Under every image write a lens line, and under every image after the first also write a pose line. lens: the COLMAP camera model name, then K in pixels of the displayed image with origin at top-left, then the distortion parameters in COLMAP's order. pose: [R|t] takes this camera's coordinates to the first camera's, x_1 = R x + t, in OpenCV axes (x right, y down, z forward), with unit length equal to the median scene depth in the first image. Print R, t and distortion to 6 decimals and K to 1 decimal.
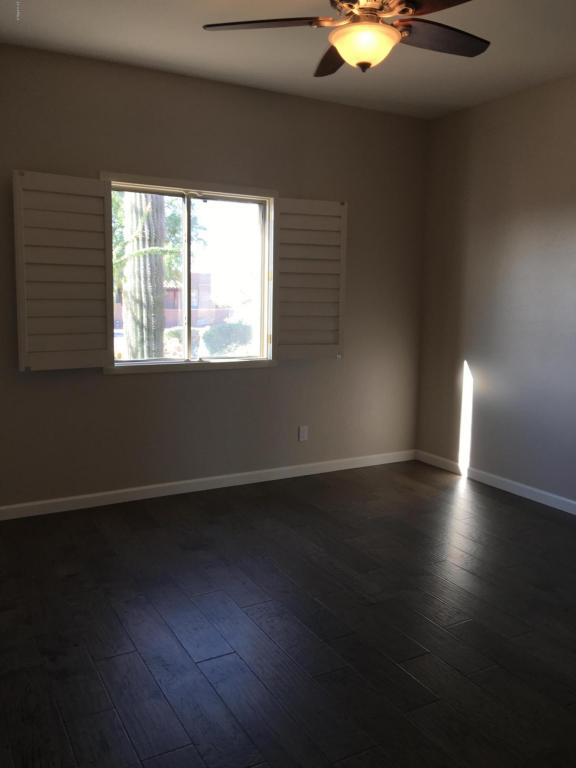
lens RADIAL K [[649.5, 0, 282.1], [0, 649.5, 381.7], [0, 0, 1]] dist [0.021734, -0.001702]
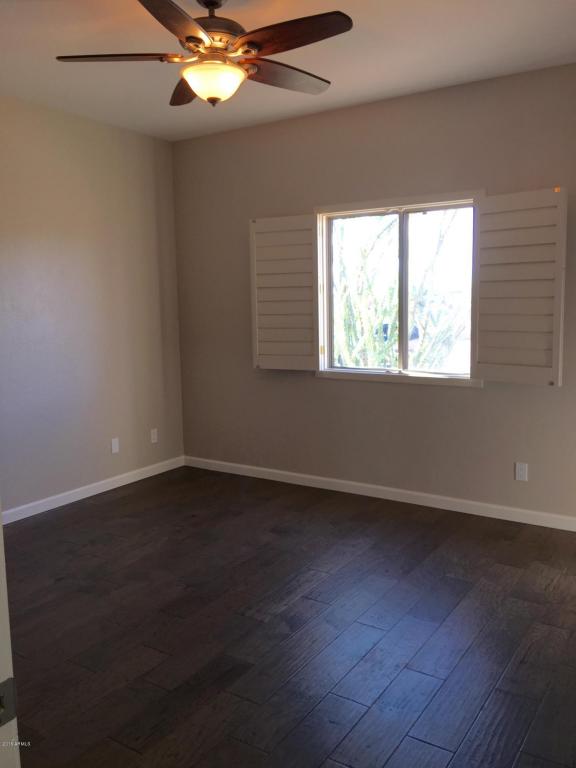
lens RADIAL K [[649.5, 0, 282.1], [0, 649.5, 381.7], [0, 0, 1]] dist [0.021734, -0.001702]
pose [[0.445179, 0.090989, -0.890807, 0.700200], [-0.096175, 0.993928, 0.053458, -0.055768], [0.890262, 0.061875, 0.451227, 0.381595]]
